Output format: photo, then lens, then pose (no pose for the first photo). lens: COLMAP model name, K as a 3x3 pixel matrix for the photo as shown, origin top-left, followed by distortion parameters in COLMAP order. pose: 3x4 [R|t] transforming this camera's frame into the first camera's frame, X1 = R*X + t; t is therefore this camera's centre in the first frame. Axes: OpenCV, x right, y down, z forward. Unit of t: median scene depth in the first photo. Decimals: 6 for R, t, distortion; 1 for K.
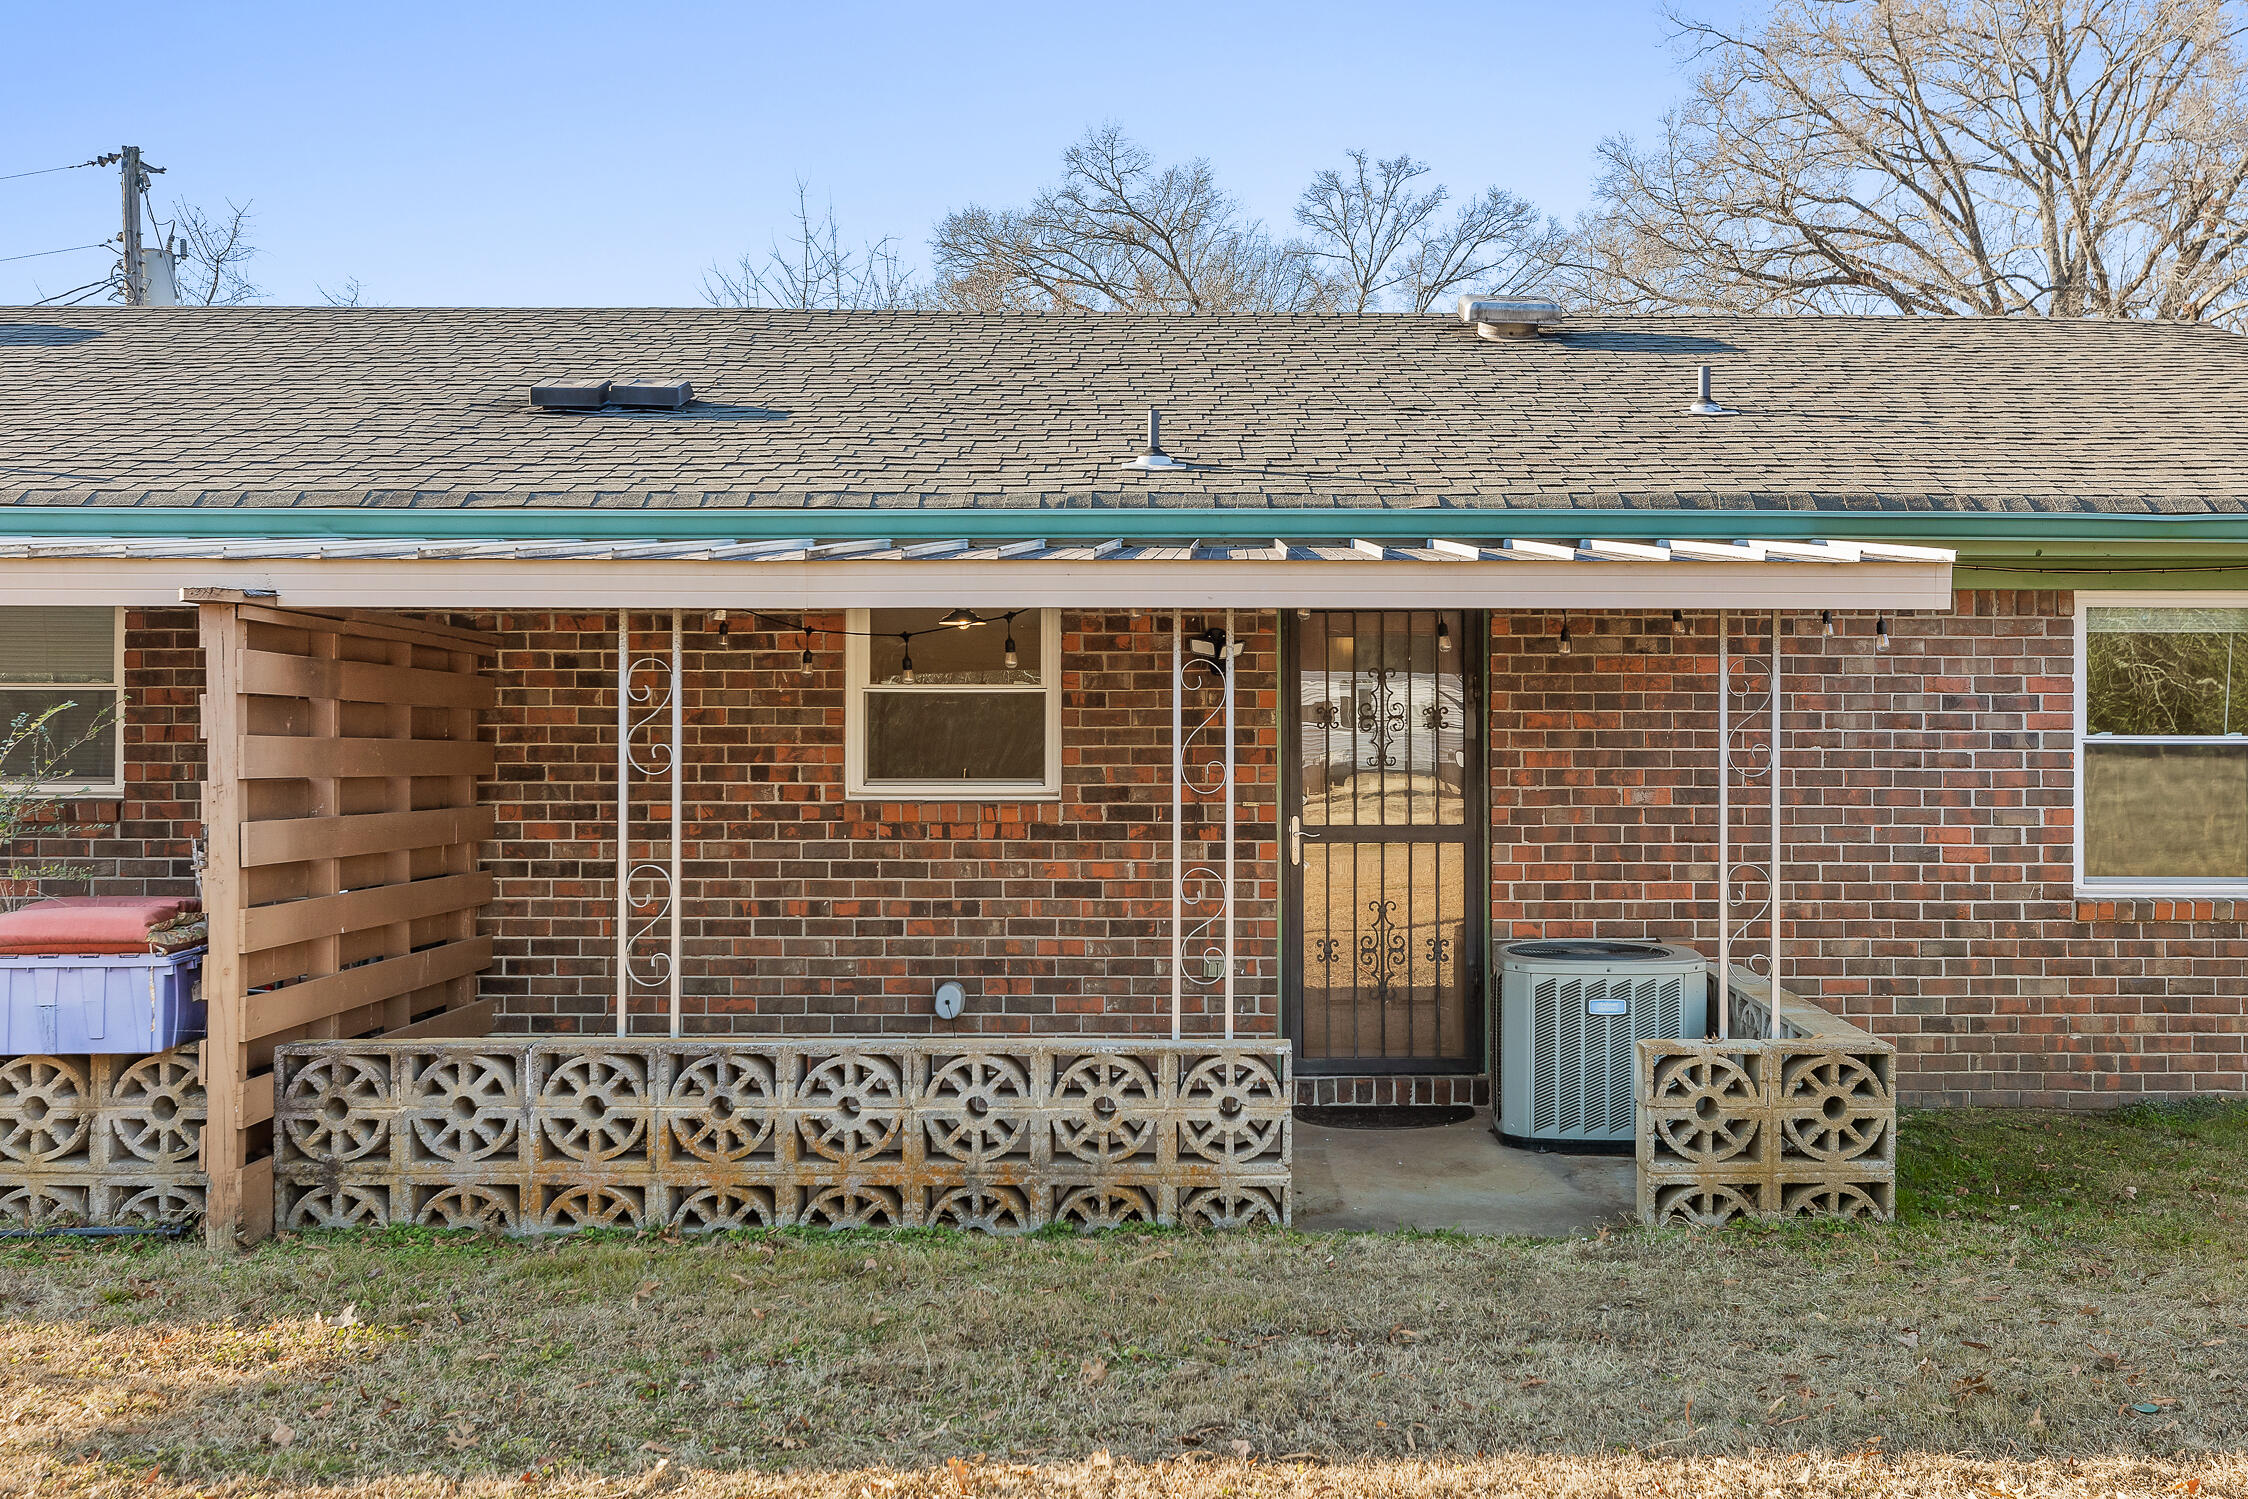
lens RADIAL K [[2139.0, 0, 1216.5], [0, 2139.0, 749.8], [0, 0, 1]] dist [-0.004895, 0.011505]
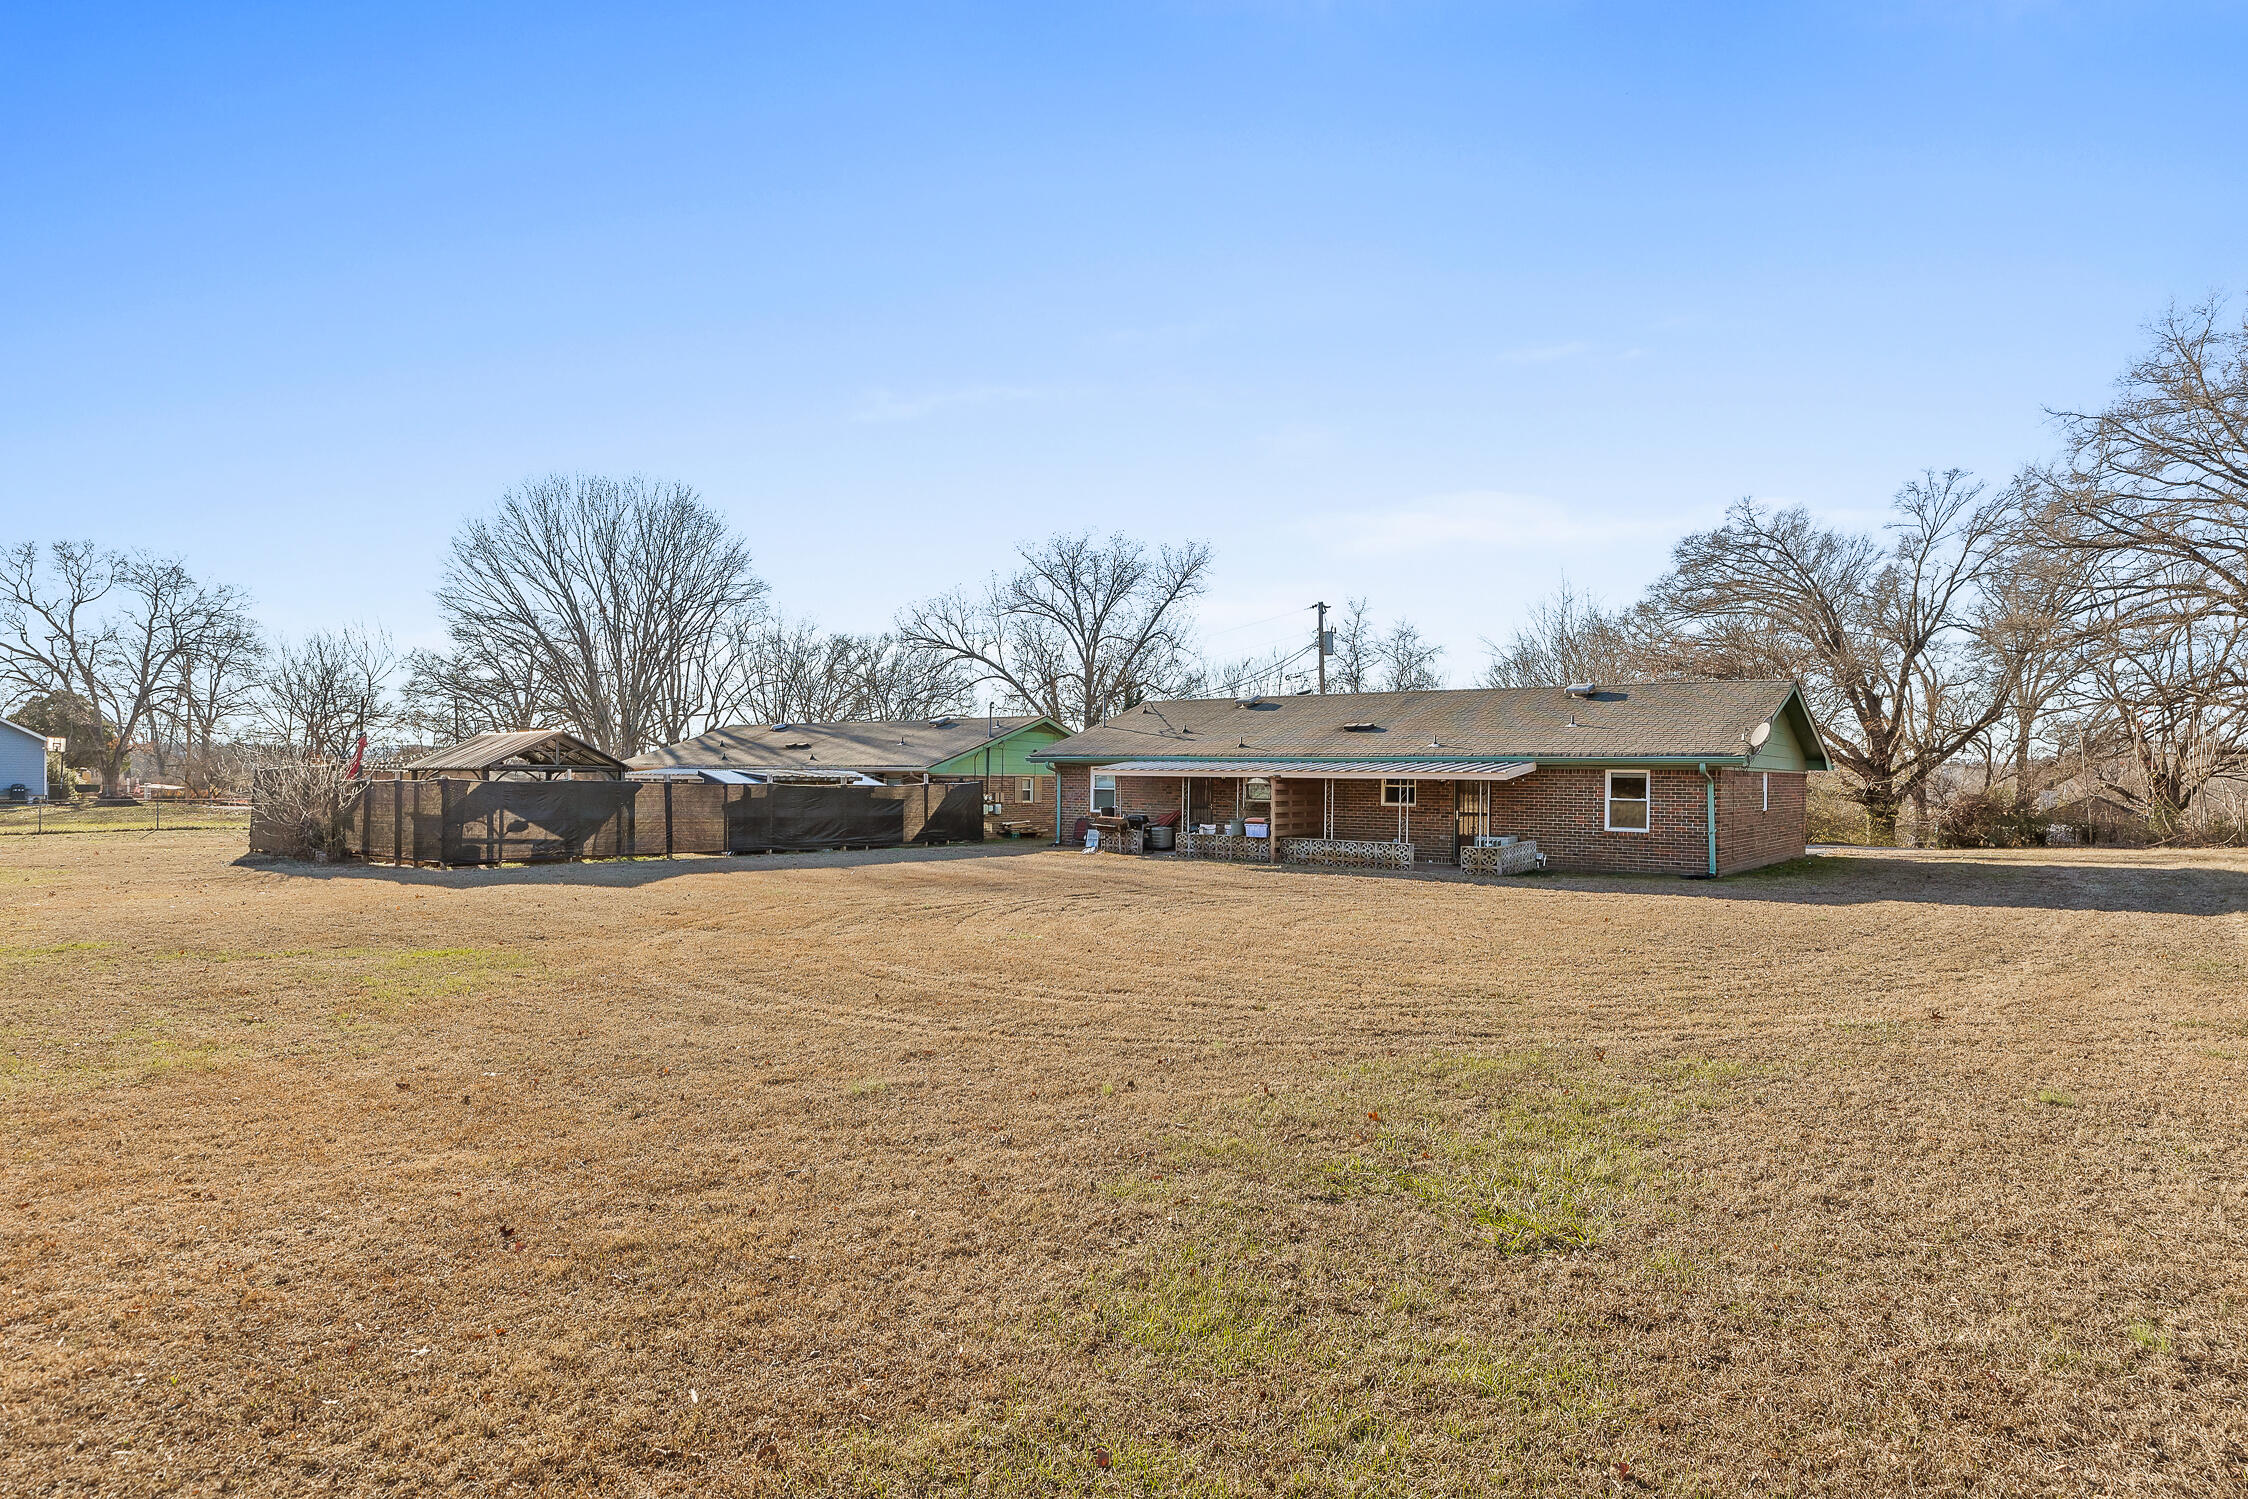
lens RADIAL K [[1303.8, 0, 1049.7], [0, 1303.8, 755.5], [0, 0, 1]] dist [-0.000073, -0.001151]
pose [[0.738950, -0.002457, -0.673756, 1.520367], [-0.001646, 0.999984, -0.005452, -0.089646], [0.673758, 0.005137, 0.738934, -2.168999]]
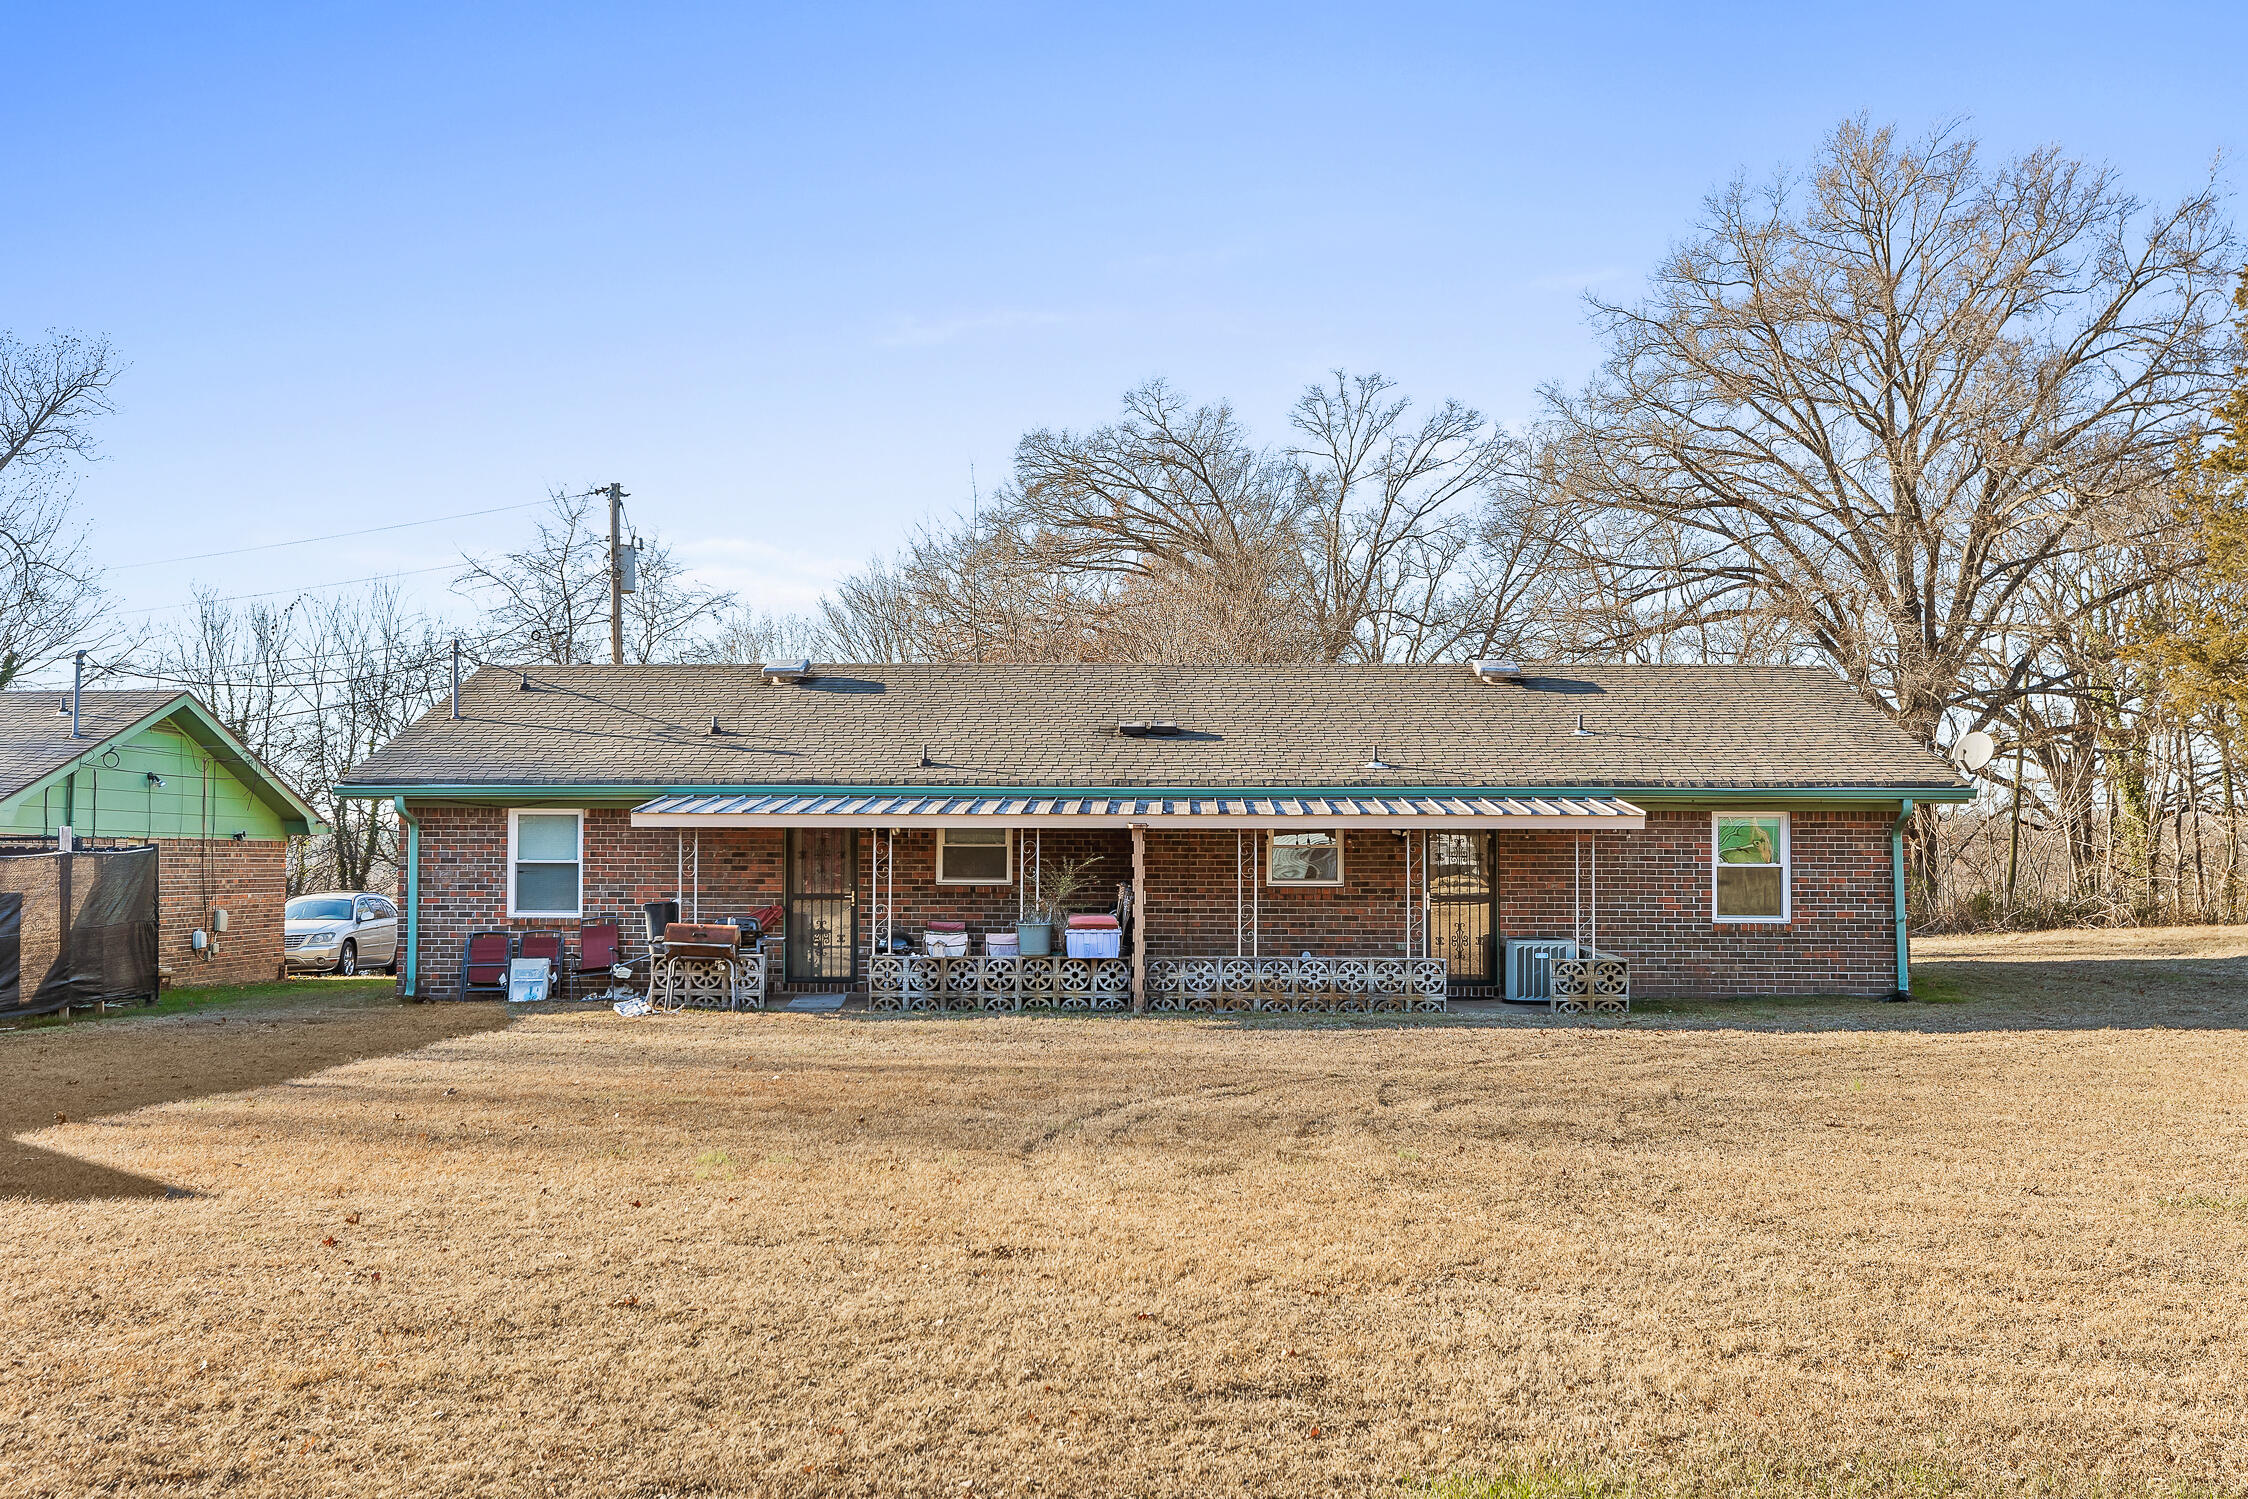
lens RADIAL K [[2370.9, 0, 980.7], [0, 2370.9, 806.2], [0, 0, 1]] dist [0.007741, 0.032380]
pose [[0.998595, 0.000476, -0.052991, -0.385600], [-0.001249, 0.999893, -0.014564, -0.035706], [0.052978, 0.014610, 0.998489, -2.138735]]
